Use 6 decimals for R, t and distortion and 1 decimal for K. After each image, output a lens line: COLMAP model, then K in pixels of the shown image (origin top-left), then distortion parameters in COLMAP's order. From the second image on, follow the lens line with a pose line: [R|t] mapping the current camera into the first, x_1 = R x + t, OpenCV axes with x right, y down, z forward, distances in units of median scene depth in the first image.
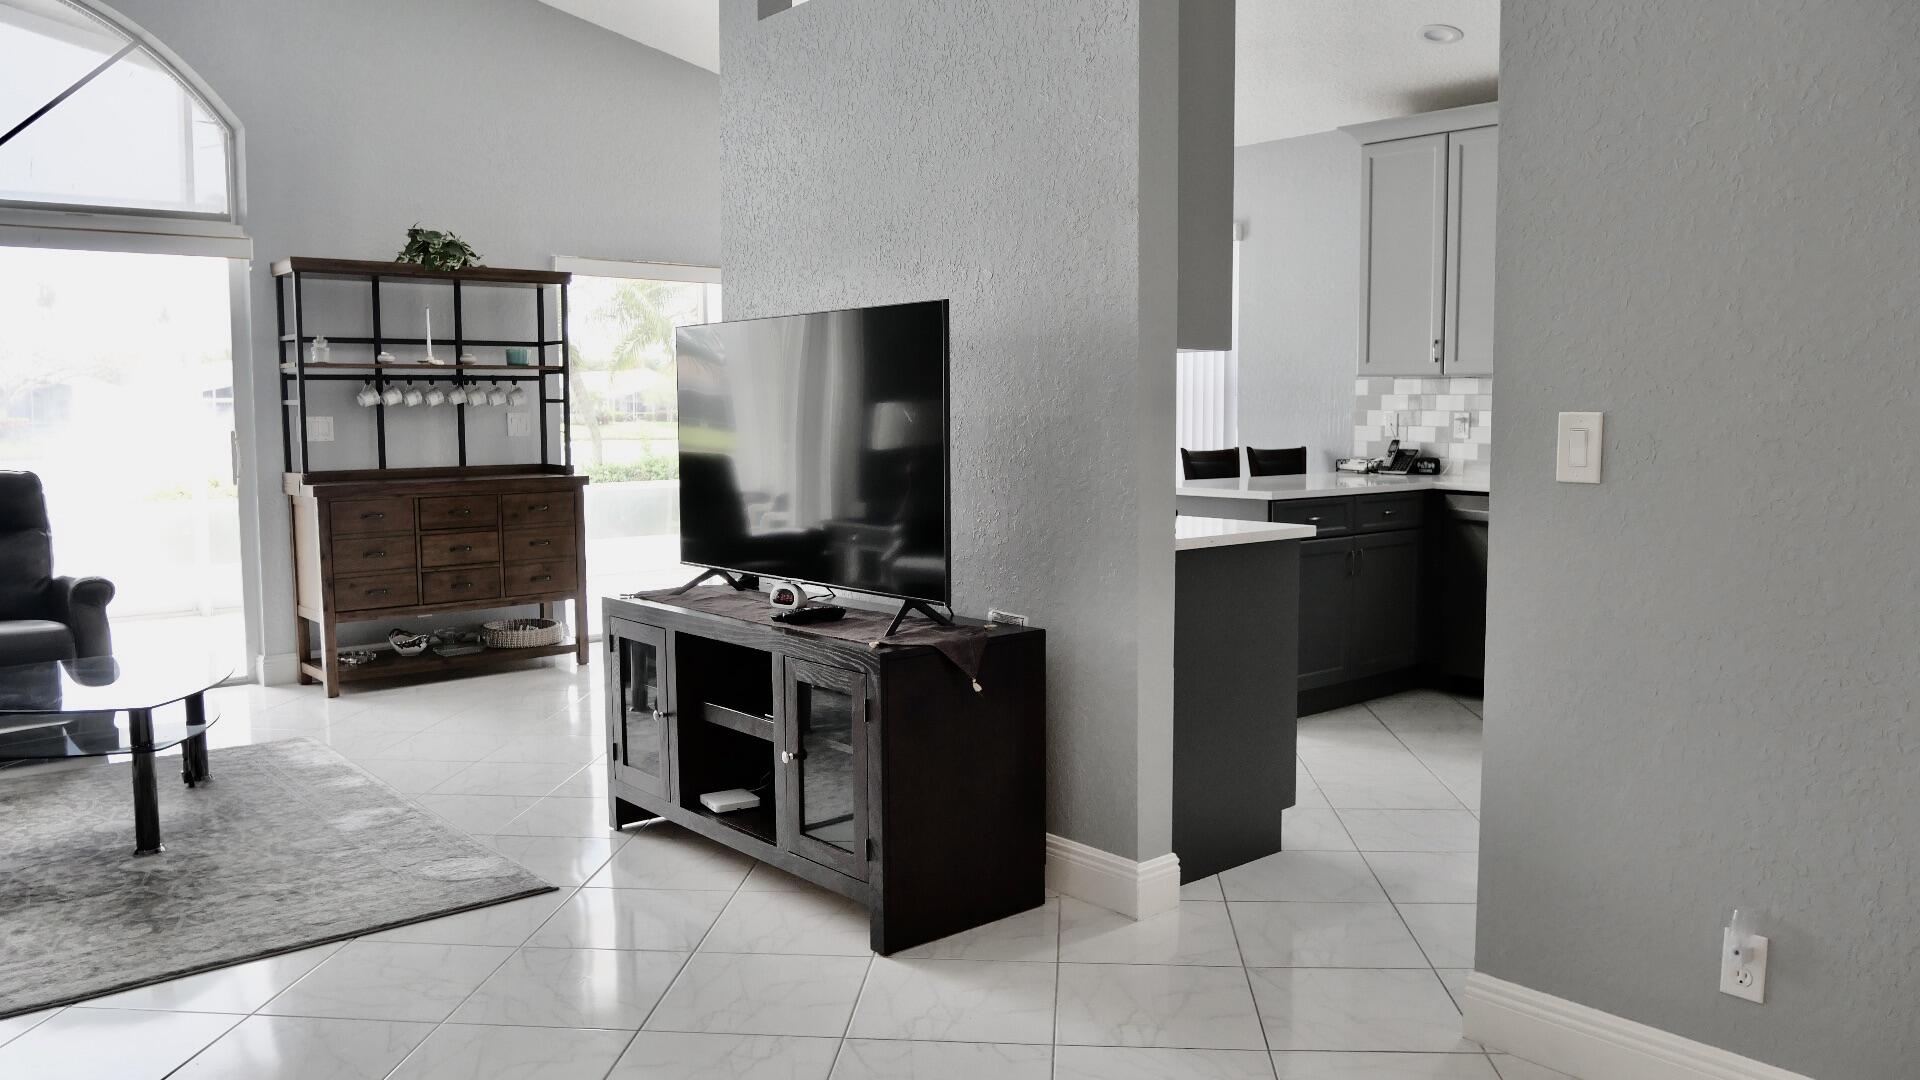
lens RADIAL K [[1408.0, 0, 960.0], [0, 1408.0, 540.0], [0, 0, 1]] dist [-0.052046, -0.001030]
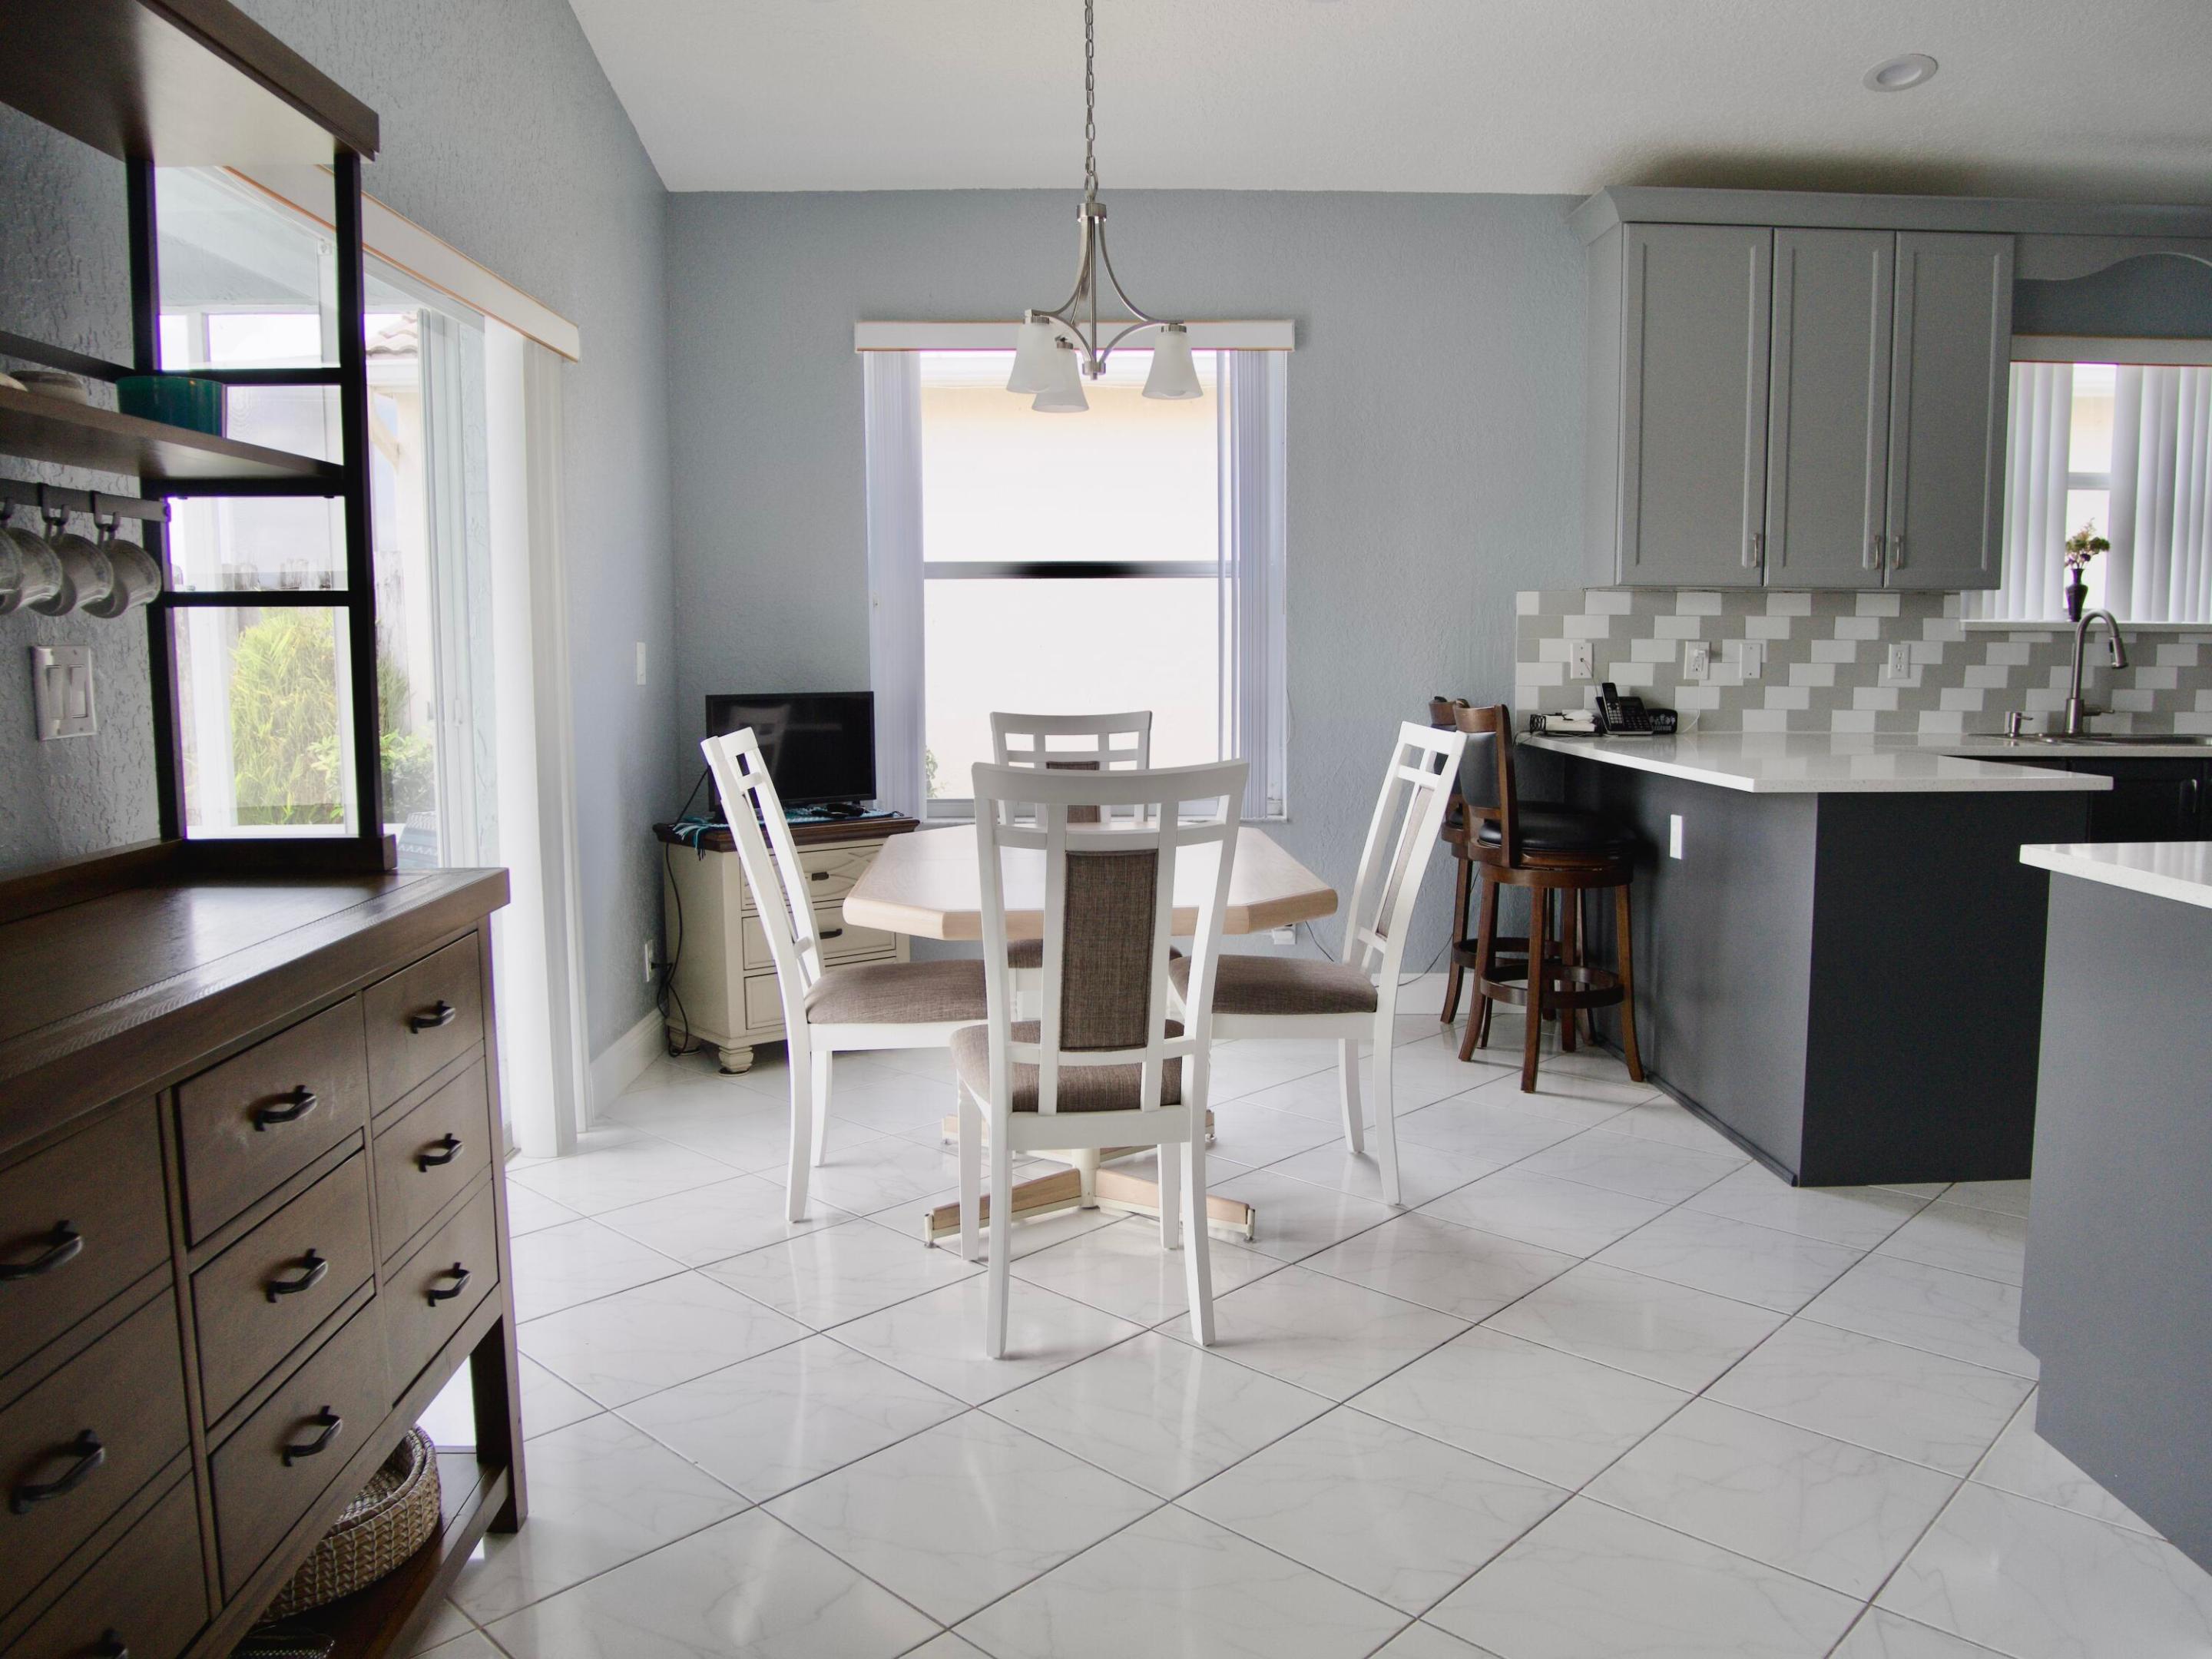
lens RADIAL K [[1608.1, 0, 1106.0], [0, 1608.1, 829.5], [0, 0, 1]] dist [-0.005229, -0.002969]
pose [[0.602884, -0.092623, 0.792434, -0.449243], [0.066151, 0.995621, 0.066045, -0.068222], [-0.795082, 0.012603, 0.606371, 0.724182]]
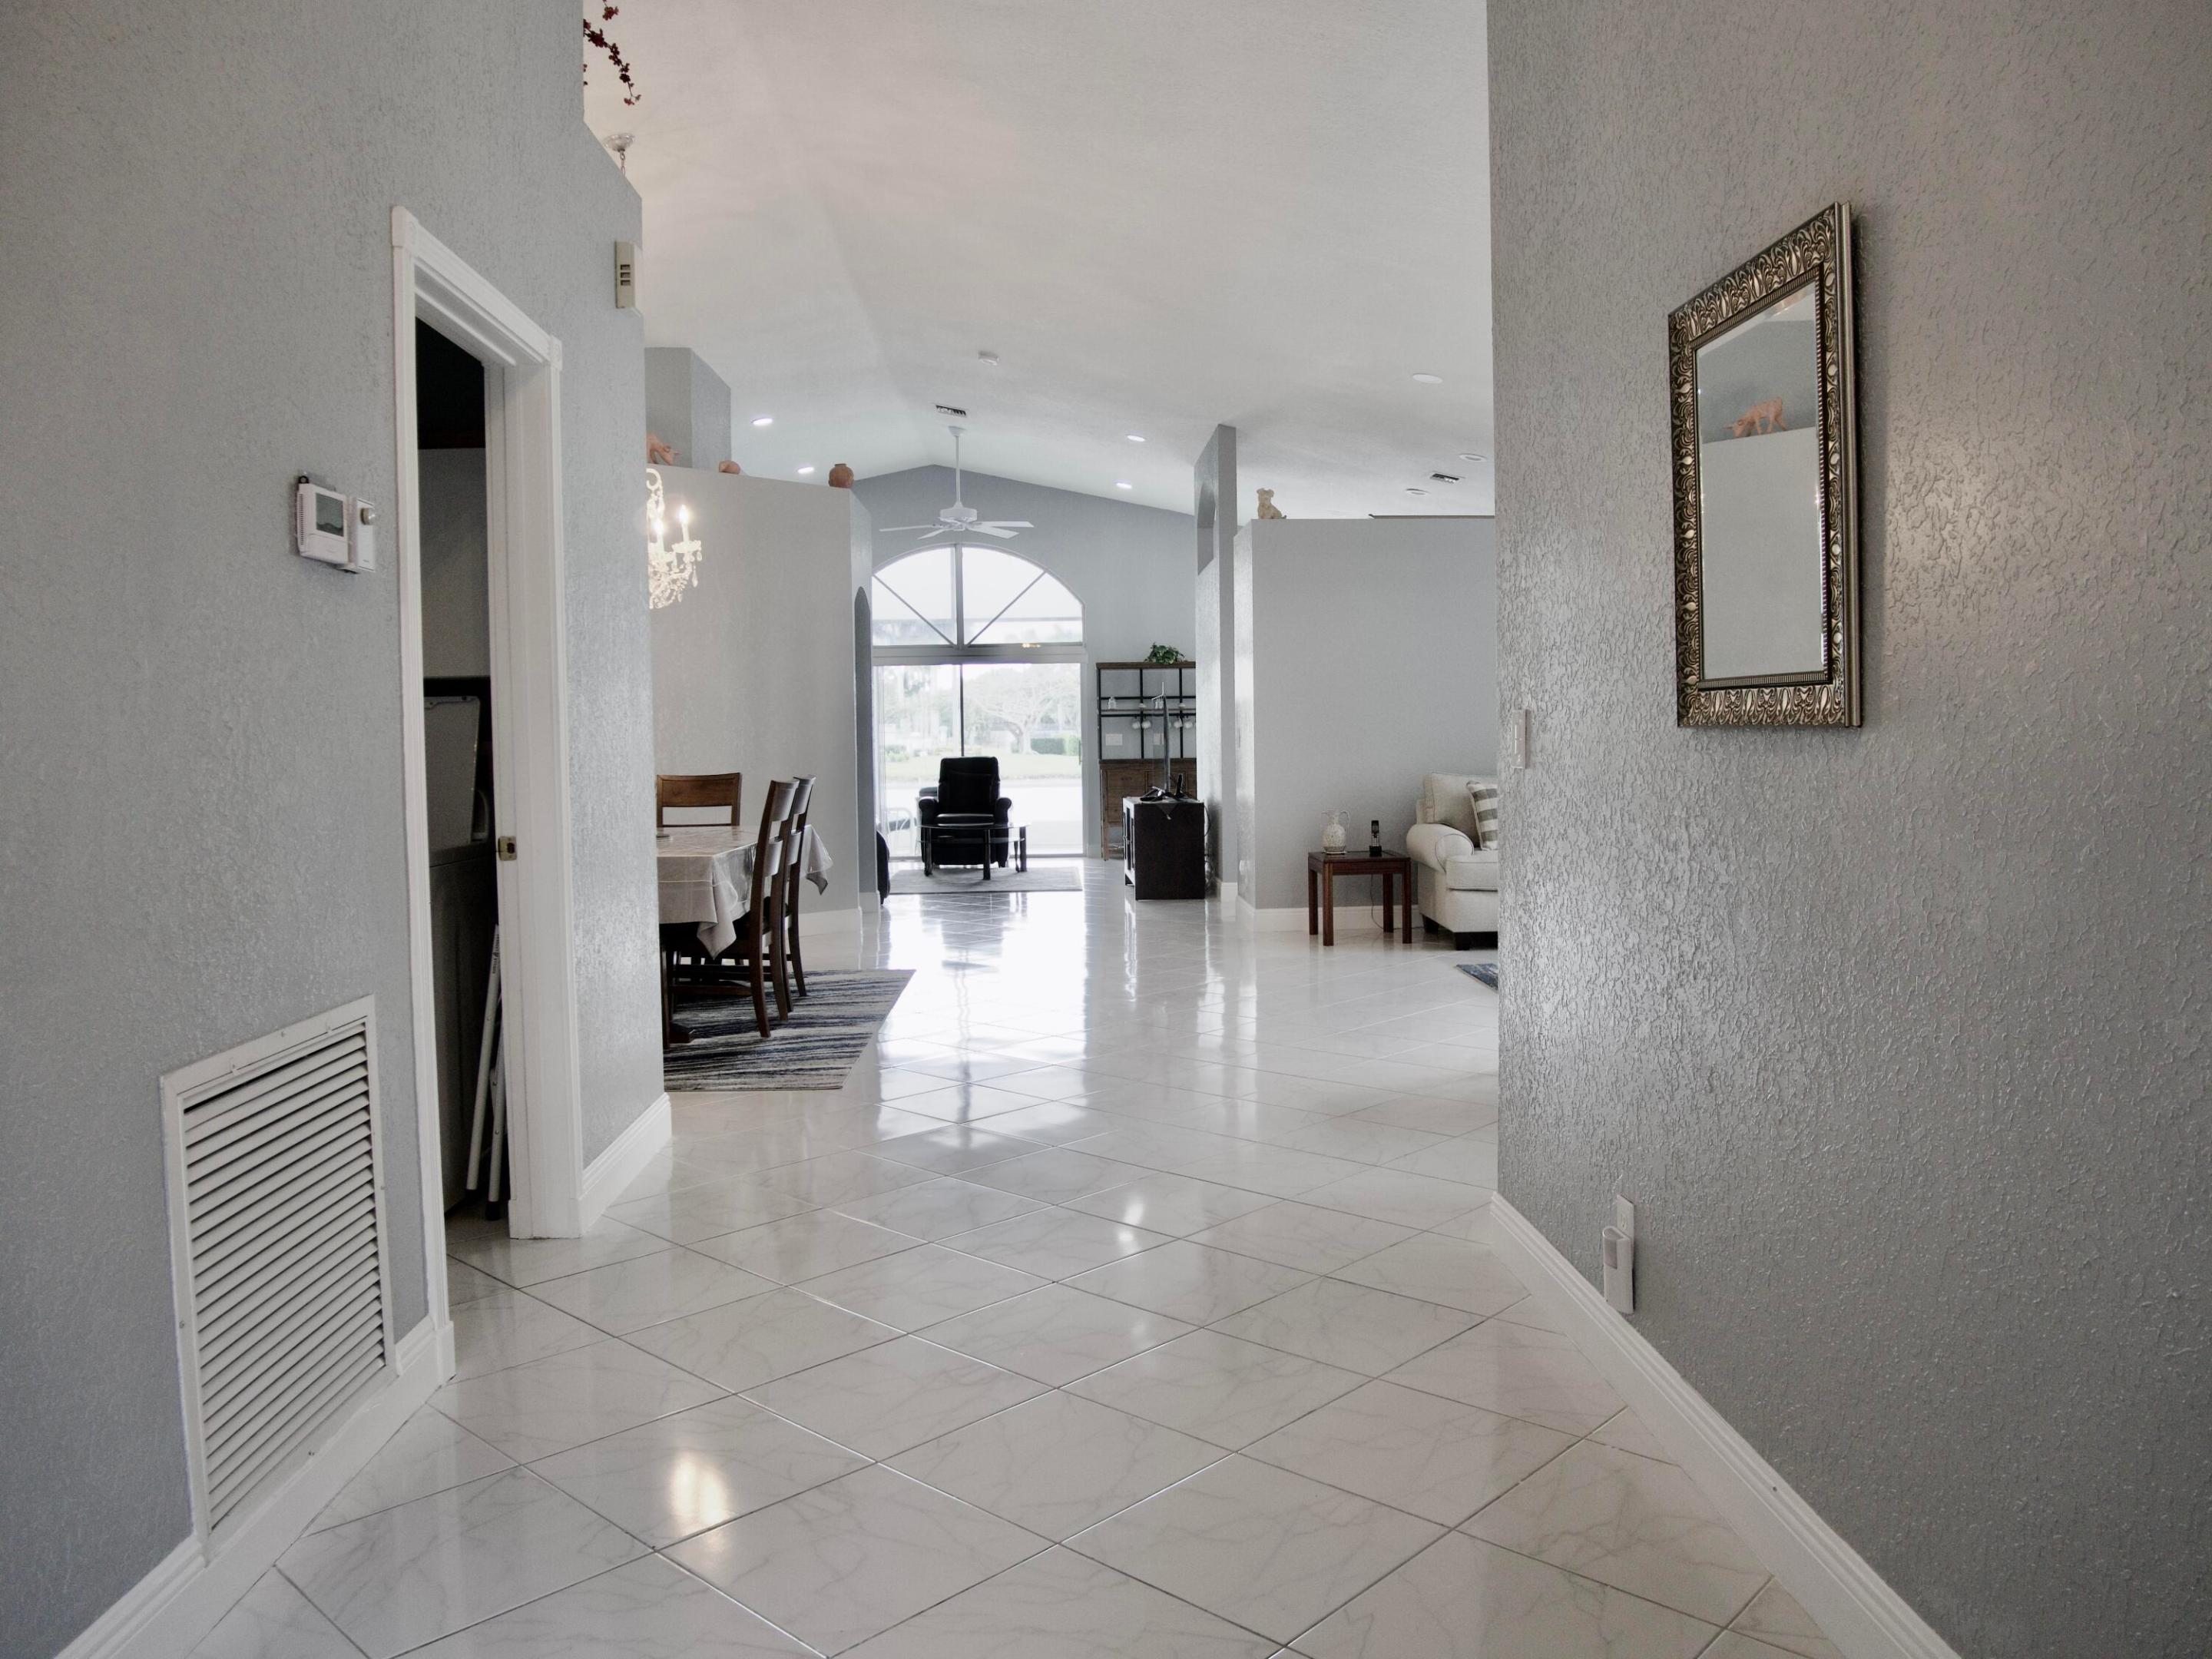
lens RADIAL K [[1698.3, 0, 1106.0], [0, 1698.3, 829.5], [0, 0, 1]] dist [-0.001975, -0.002918]
pose [[0.765914, 0.026515, -0.642396, 1.242944], [-0.046595, 0.998811, -0.014328, 0.100026], [0.641252, 0.040906, 0.766239, -1.037865]]
